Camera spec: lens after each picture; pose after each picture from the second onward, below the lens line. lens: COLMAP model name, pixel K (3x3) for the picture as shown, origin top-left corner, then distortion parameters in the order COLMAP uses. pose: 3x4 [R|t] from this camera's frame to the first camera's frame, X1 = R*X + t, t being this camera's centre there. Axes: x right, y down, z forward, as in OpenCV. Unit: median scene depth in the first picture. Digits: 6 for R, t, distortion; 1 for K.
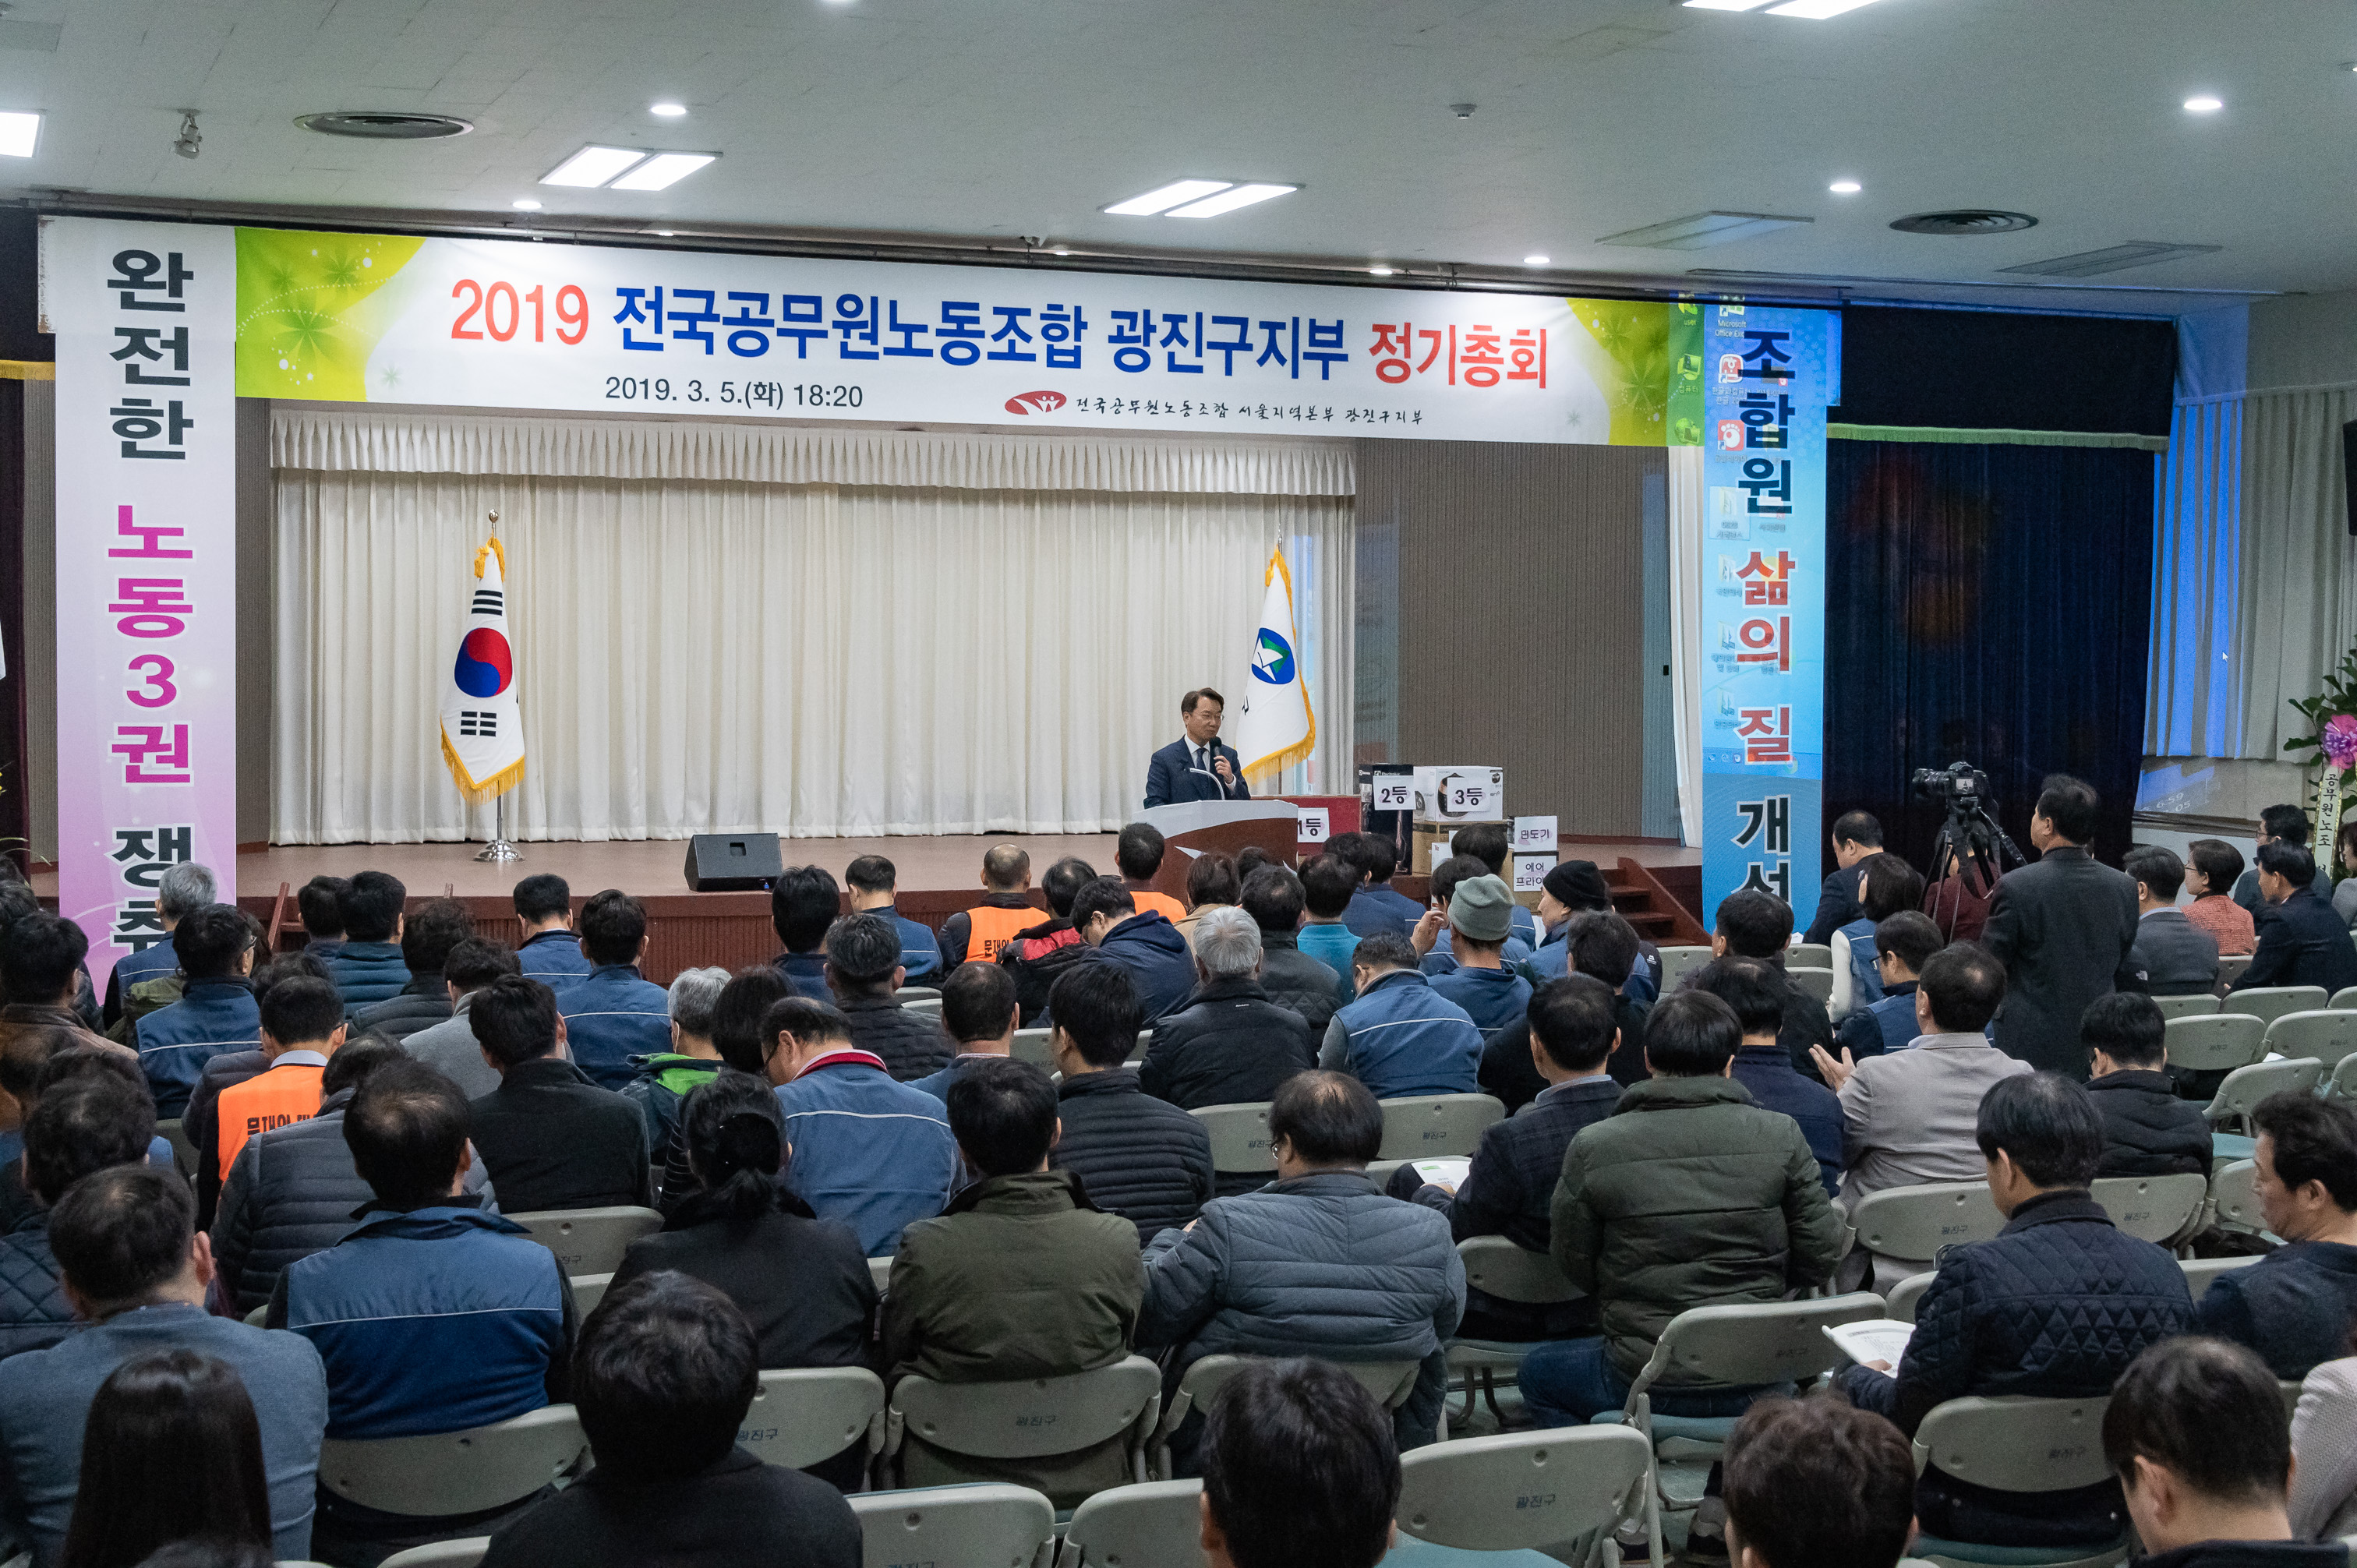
lens RADIAL K [[3189.8, 0, 1166.4], [0, 3189.8, 797.2], [0, 0, 1]] dist [-0.005430, 0.000000]
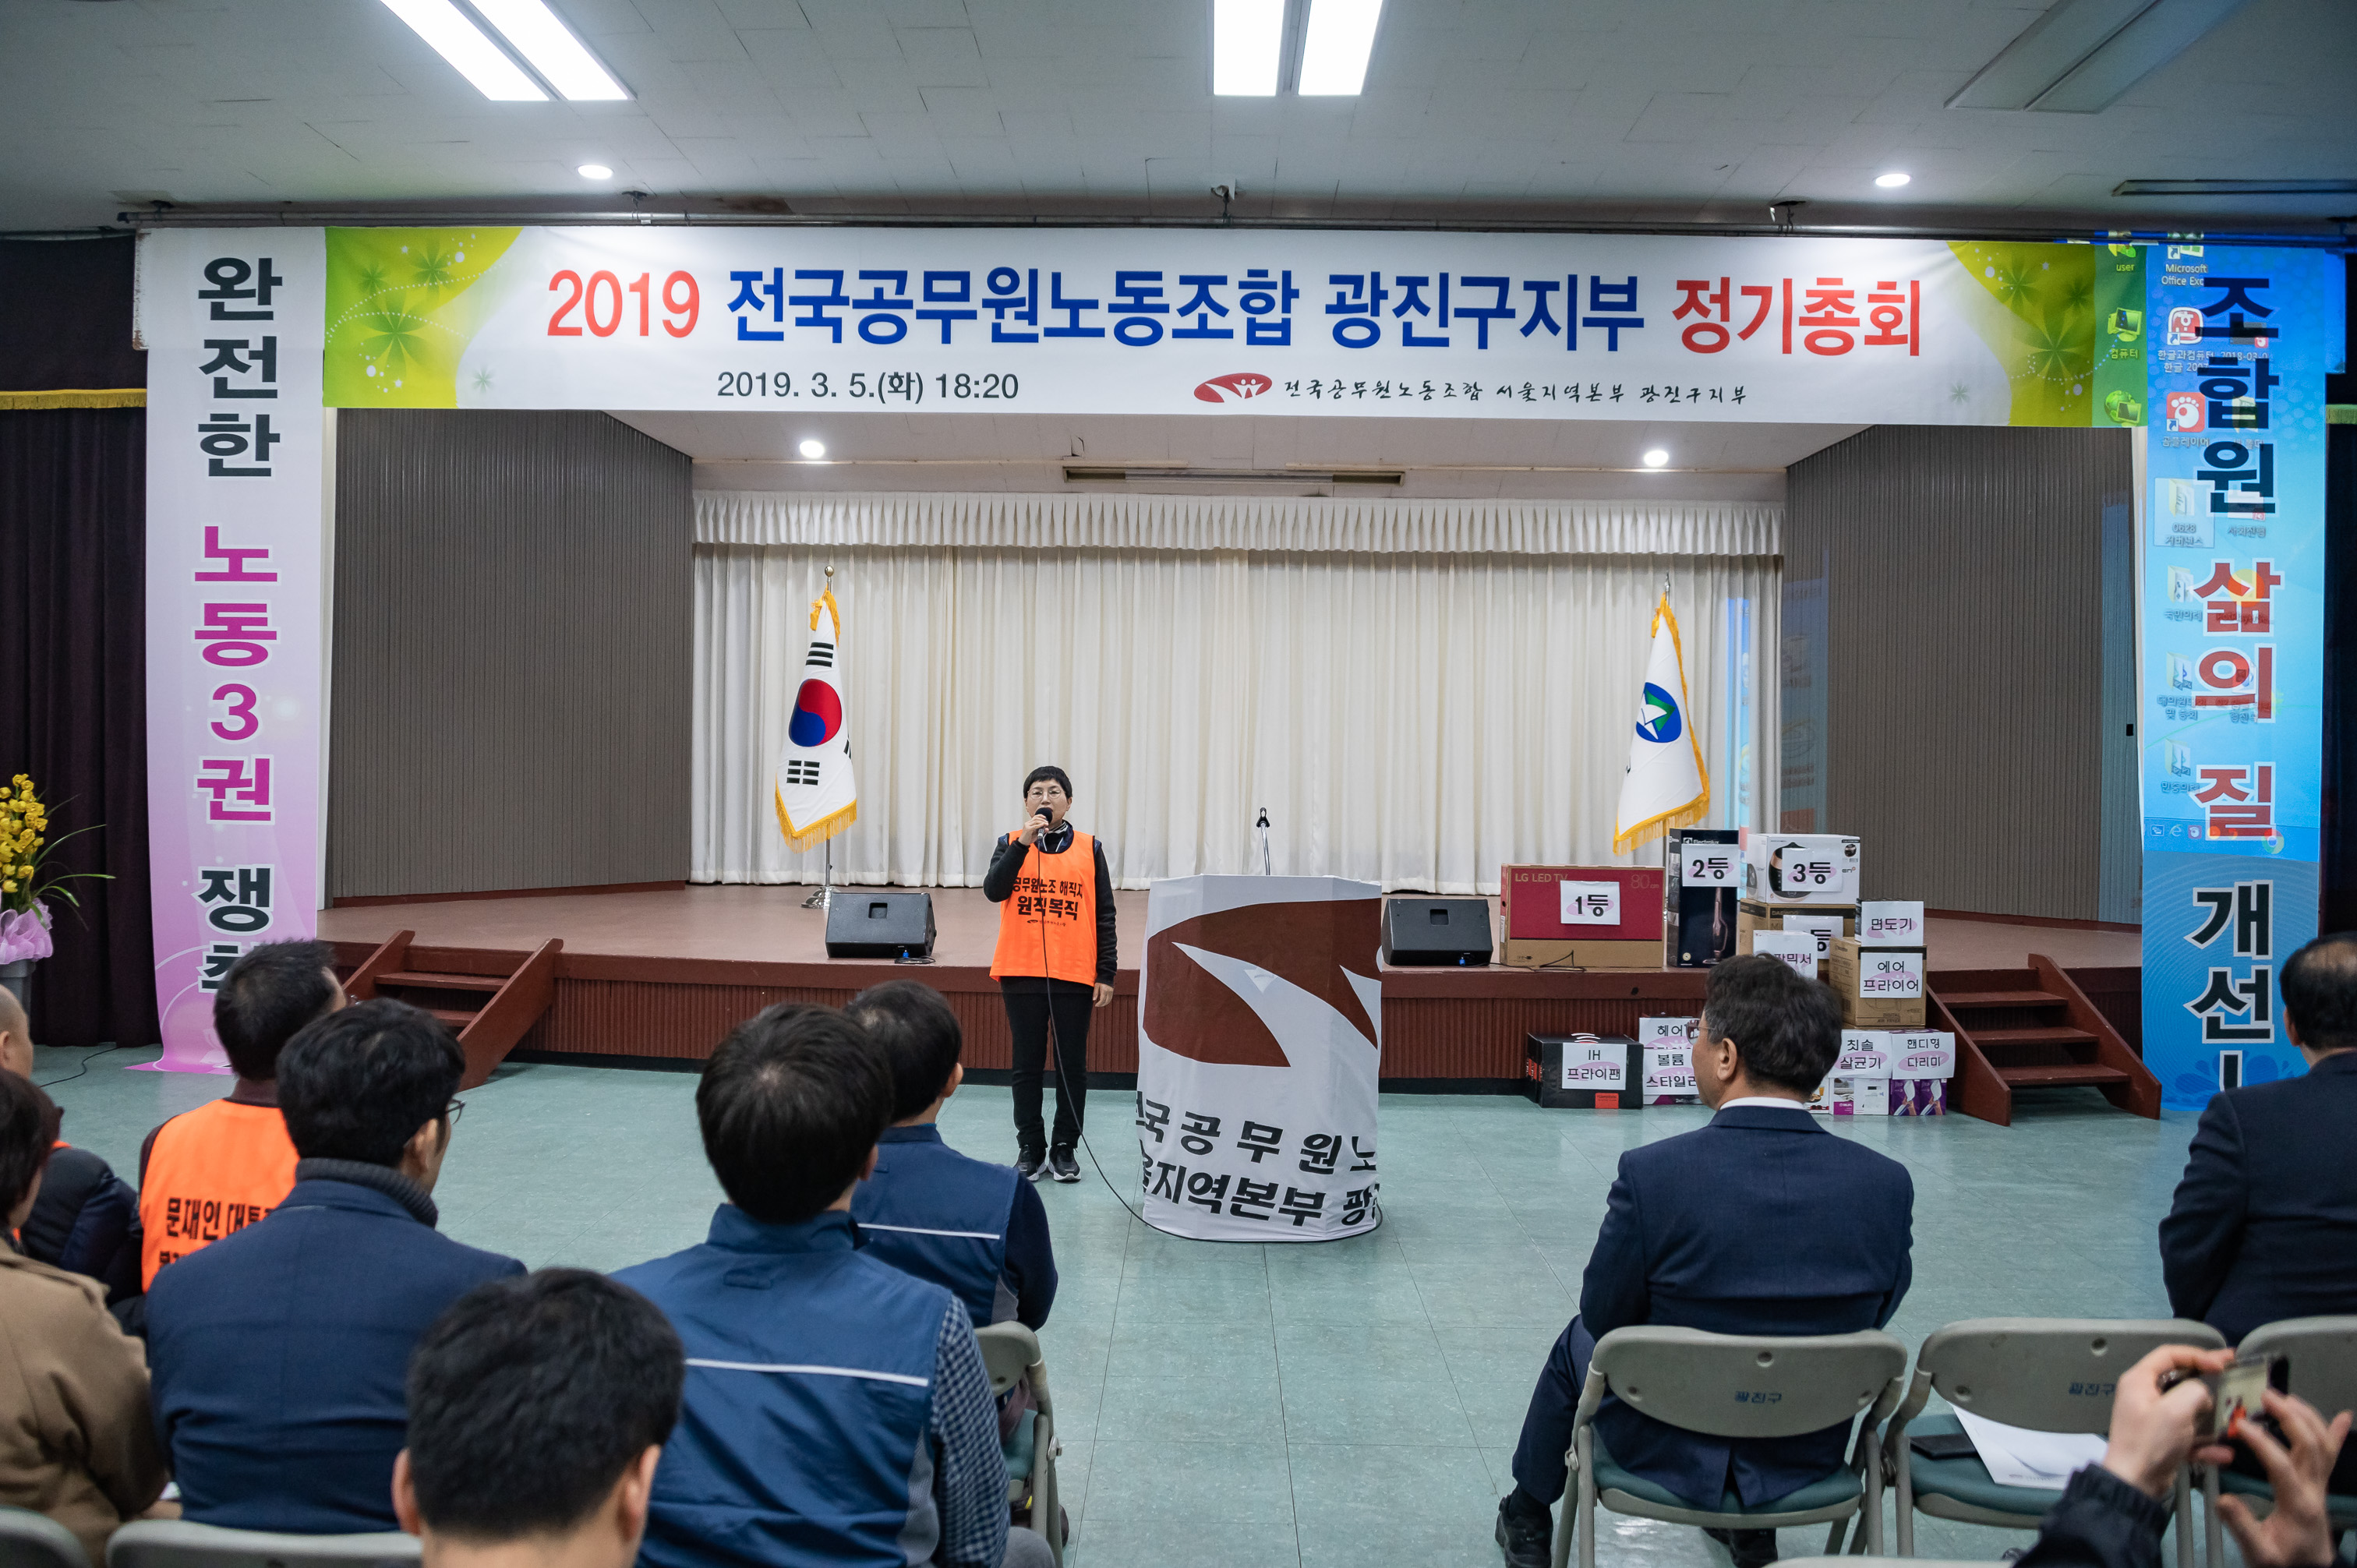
lens RADIAL K [[1824.5, 0, 1177.3], [0, 1824.5, 790.2], [0, 0, 1]] dist [-0.040165, -0.019263]
pose [[0.925234, 0.011958, -0.379209, 0.127776], [-0.023442, 0.999395, -0.025681, -0.005697], [0.378673, 0.032651, 0.924955, 0.556560]]
